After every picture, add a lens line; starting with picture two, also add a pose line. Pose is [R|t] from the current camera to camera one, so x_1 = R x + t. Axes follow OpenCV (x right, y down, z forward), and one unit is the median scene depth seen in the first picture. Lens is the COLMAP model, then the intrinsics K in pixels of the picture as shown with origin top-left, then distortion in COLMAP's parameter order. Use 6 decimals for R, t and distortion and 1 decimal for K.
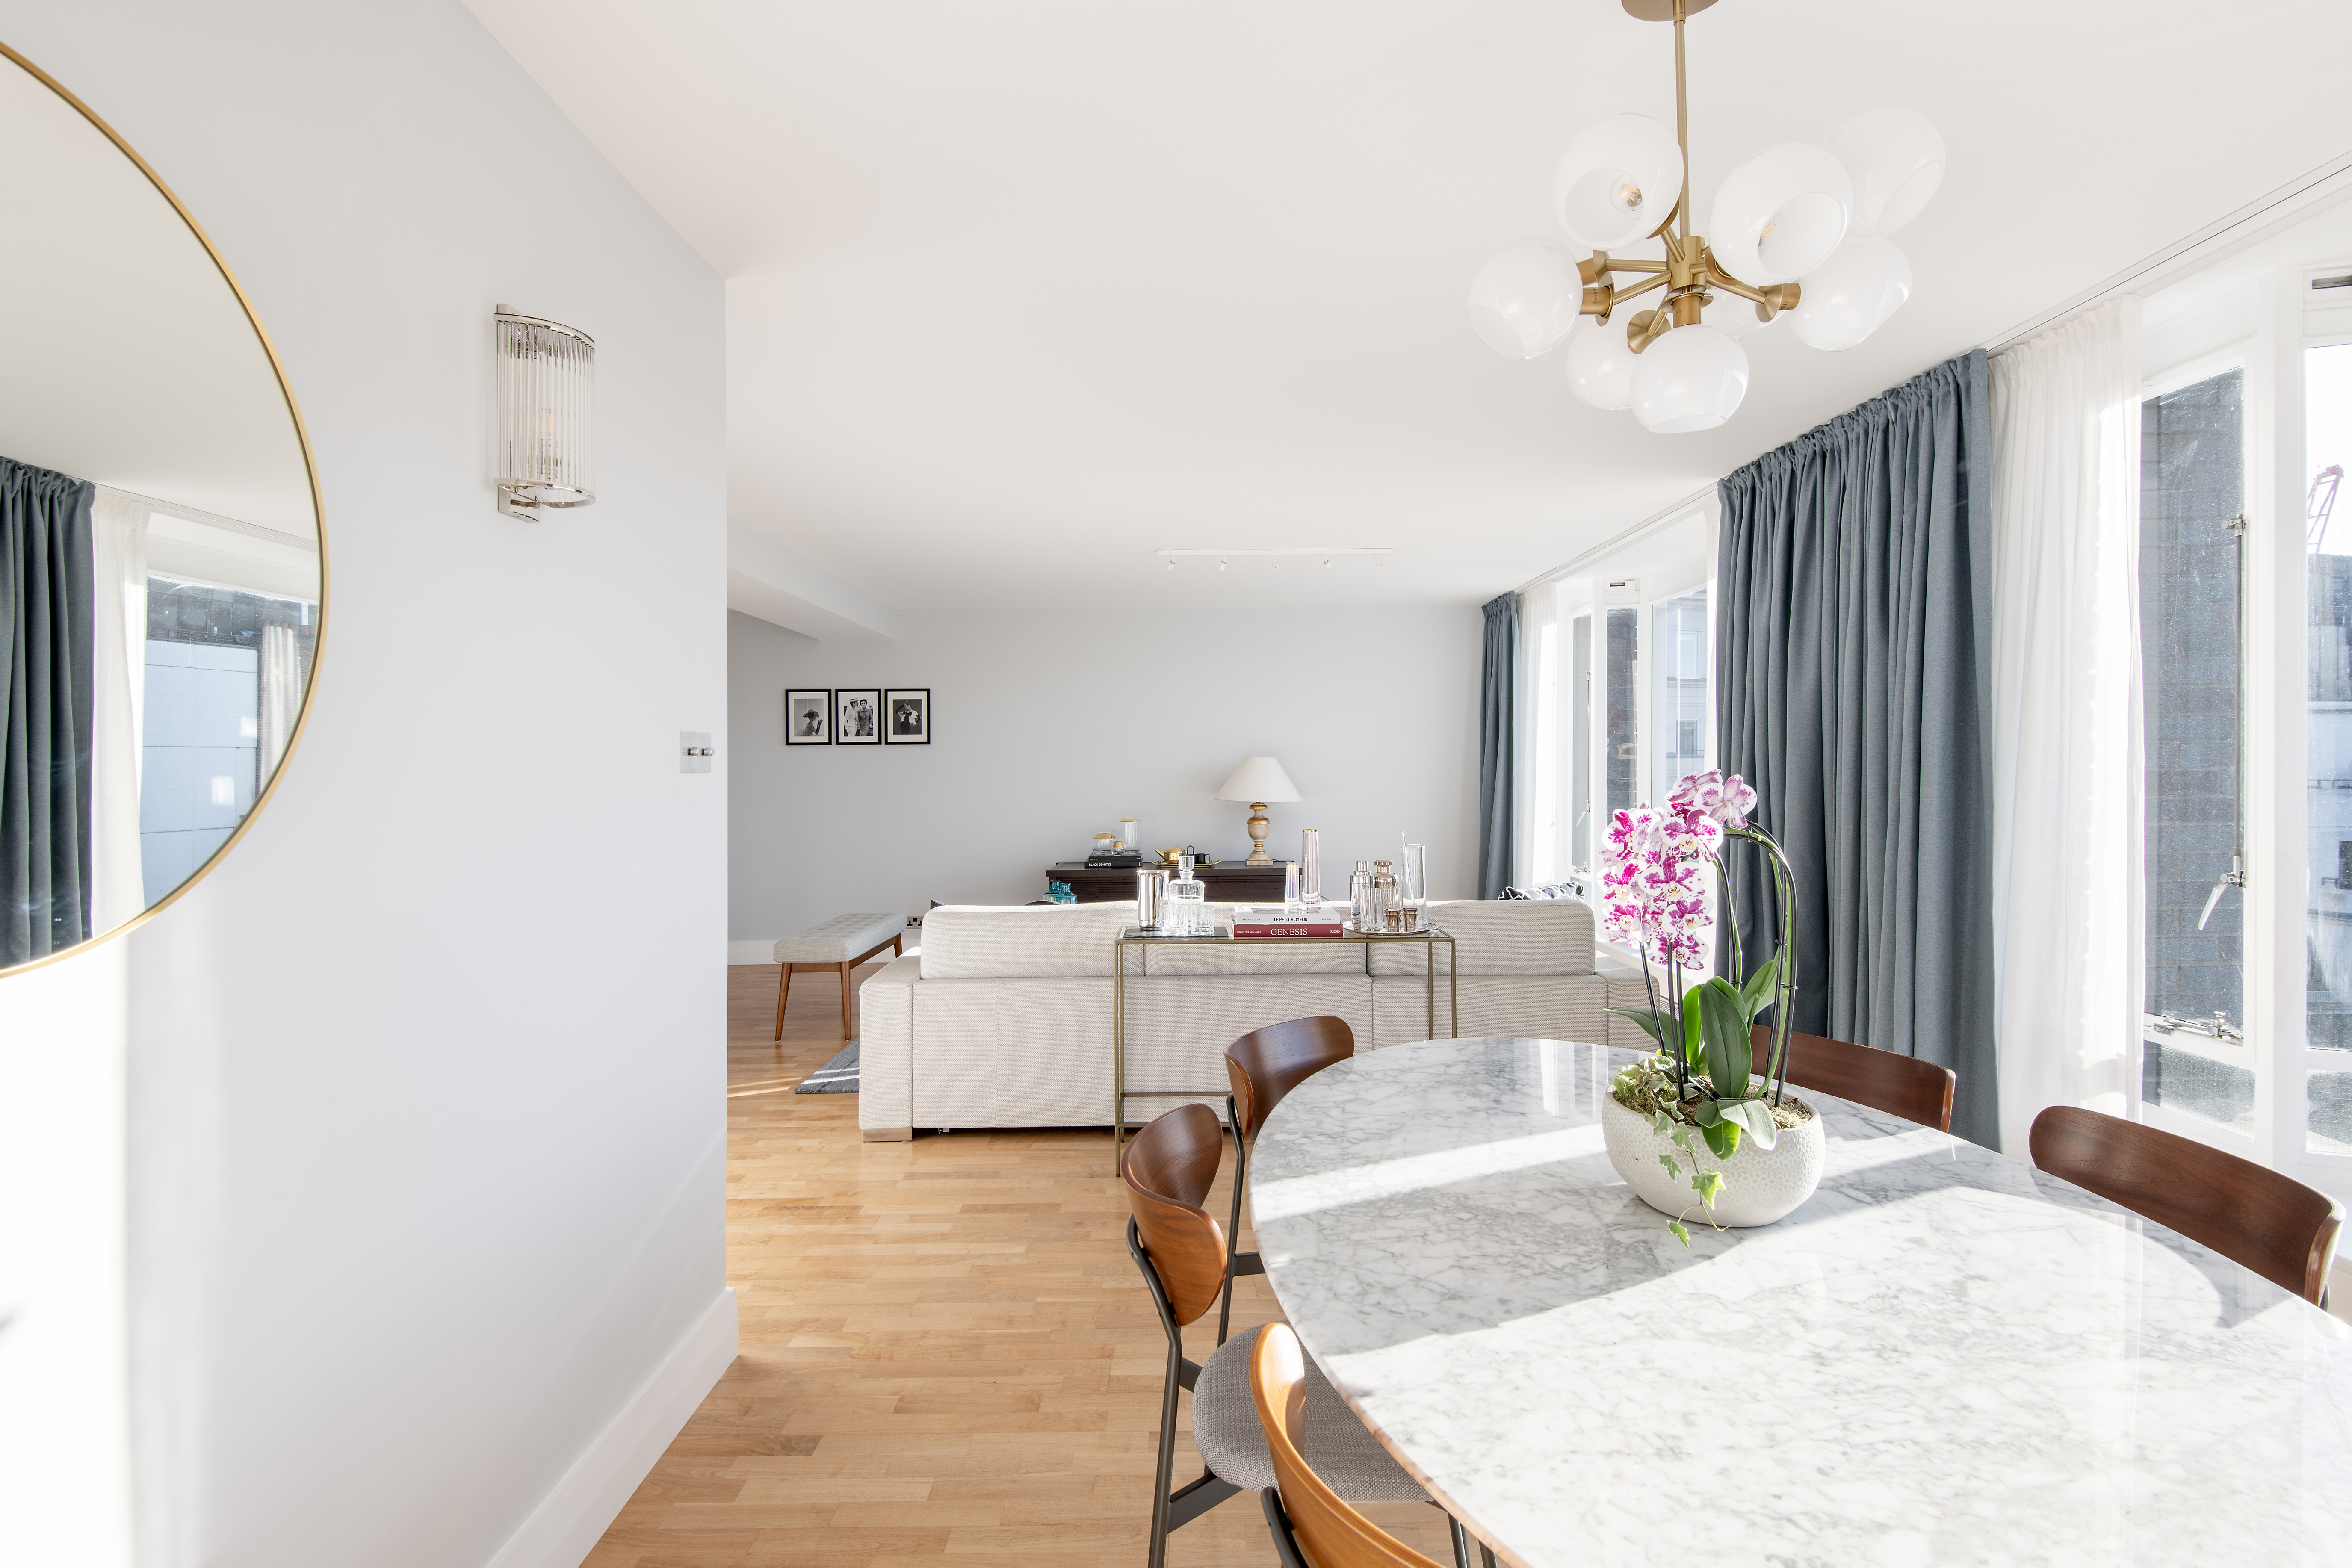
lens RADIAL K [[1146.9, 0, 1176.0], [0, 1146.9, 784.0], [0, 0, 1]] dist [0.034149, -0.025627]
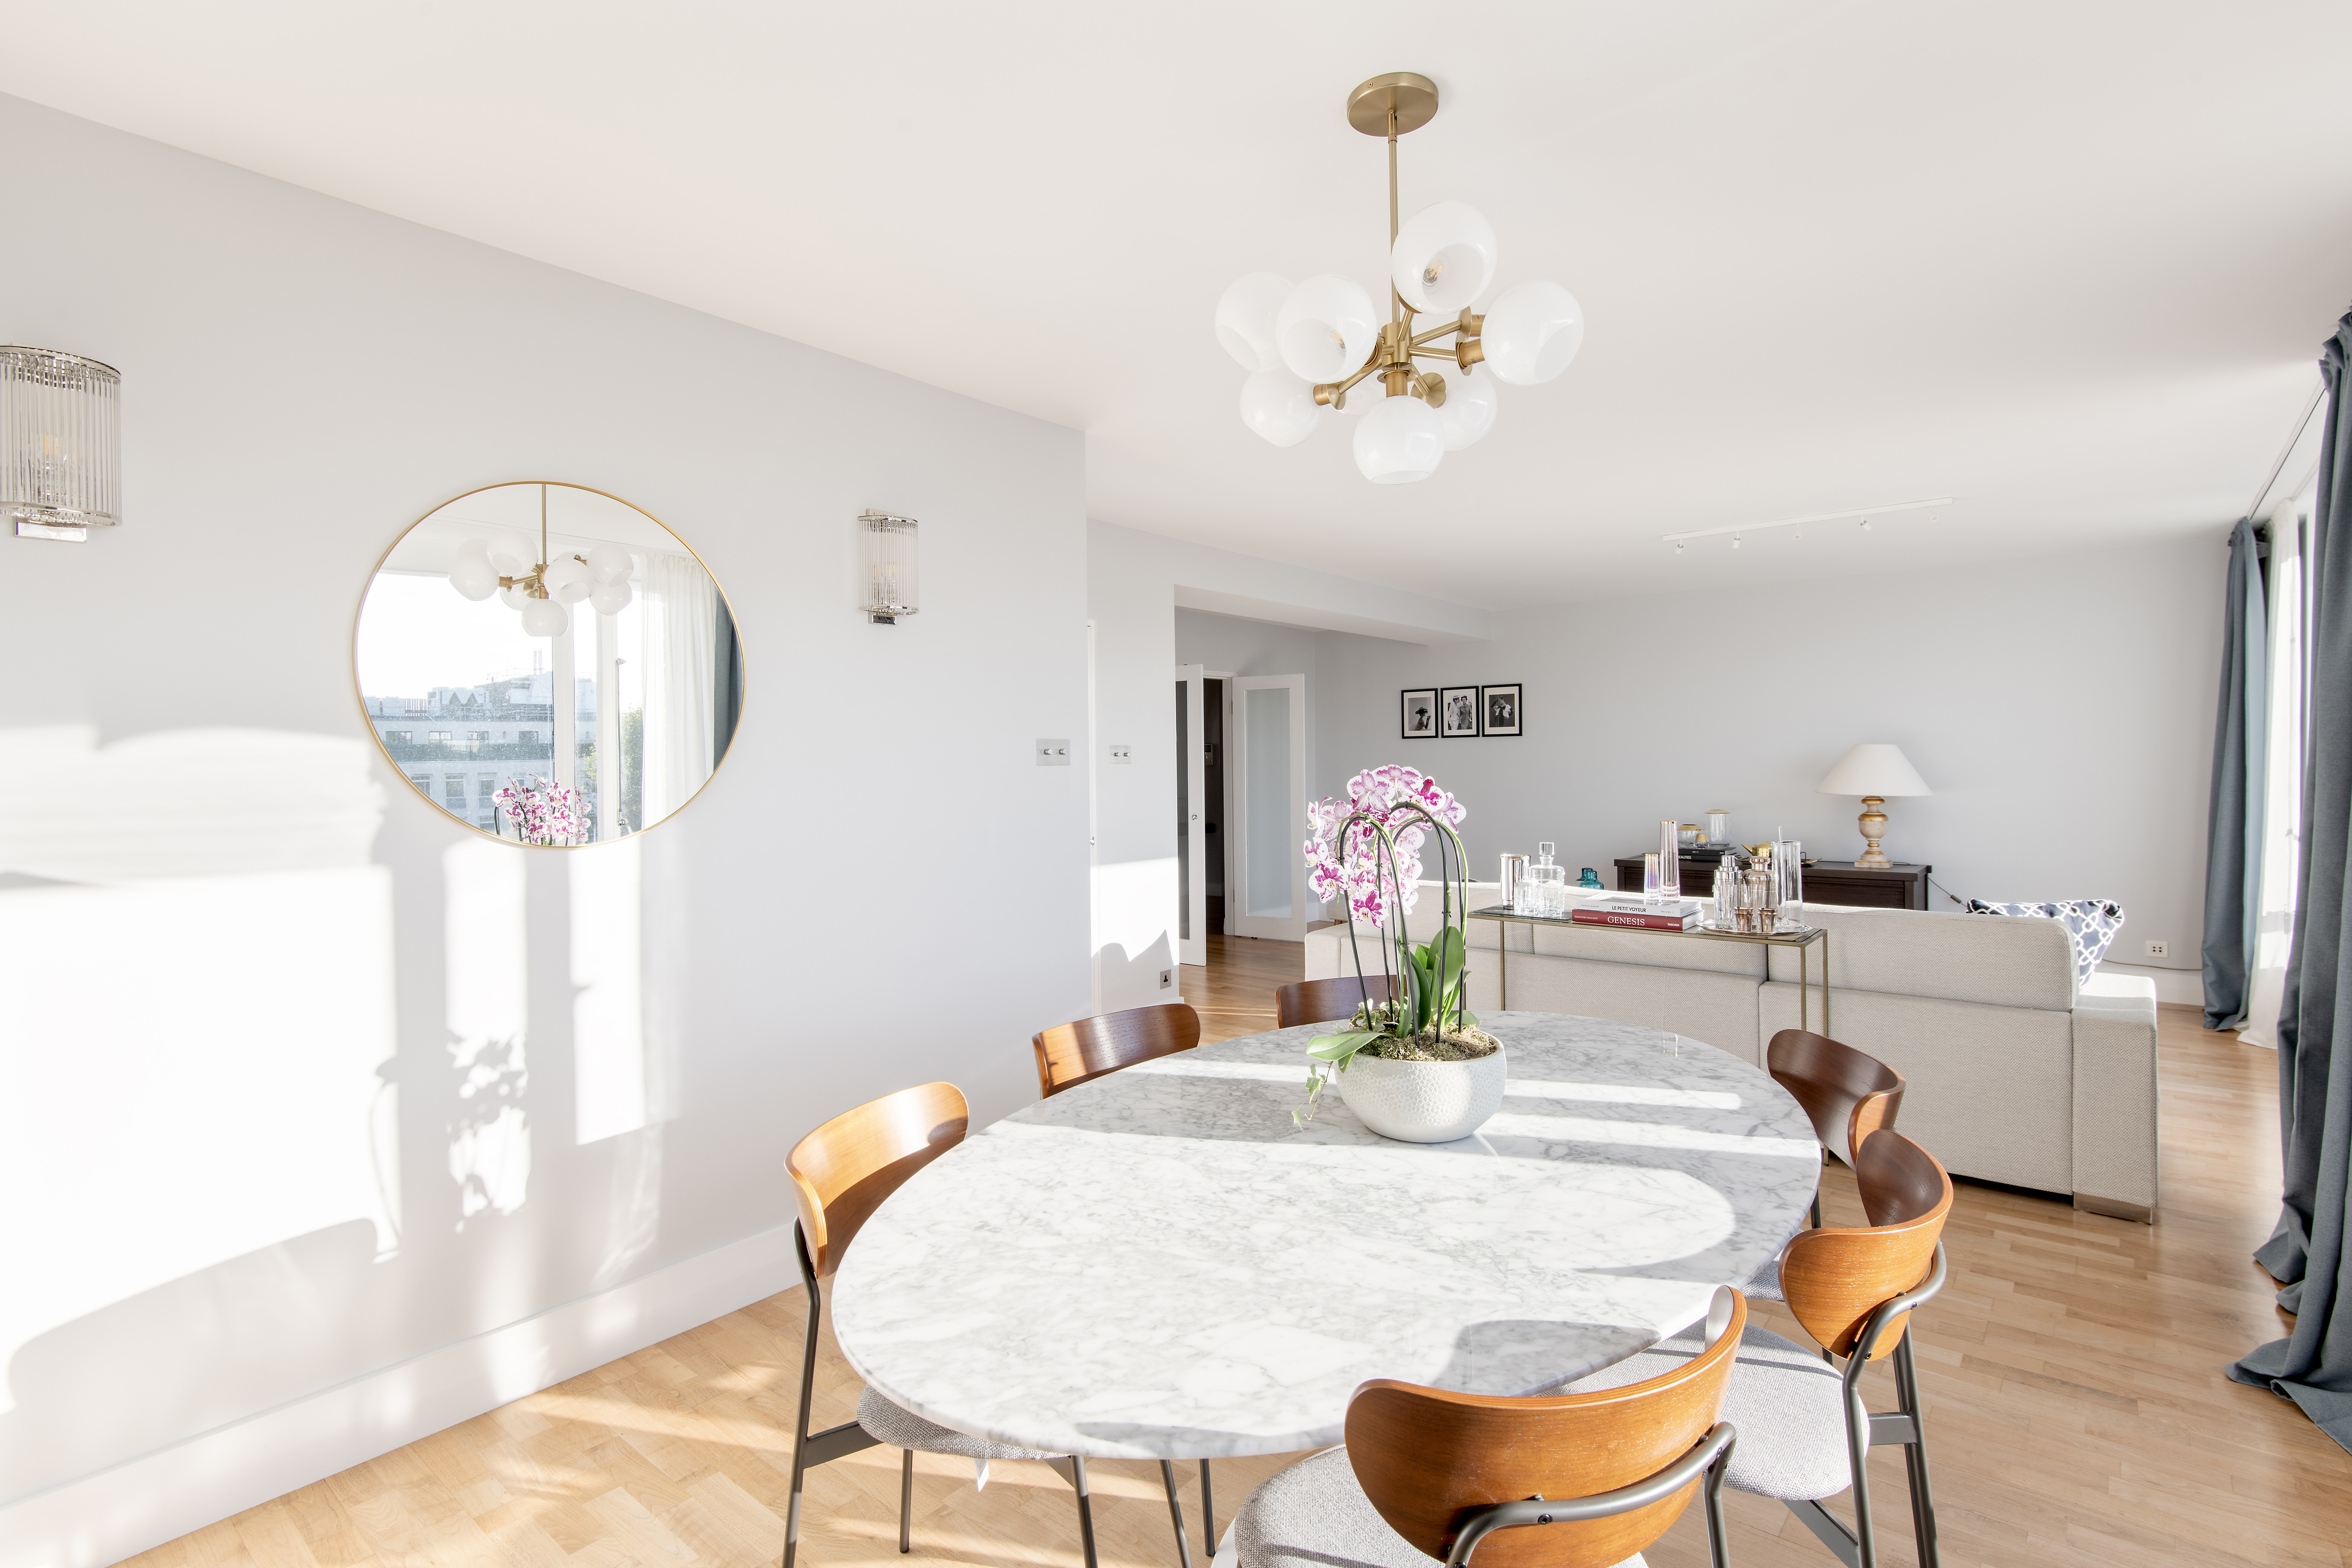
lens RADIAL K [[1146.9, 0, 1176.0], [0, 1146.9, 784.0], [0, 0, 1]] dist [0.034149, -0.025627]
pose [[0.755792, 0.010978, -0.654720, 0.444589], [-0.004420, 0.999922, 0.011663, -0.001722], [0.654797, -0.005921, 0.755781, -0.026026]]
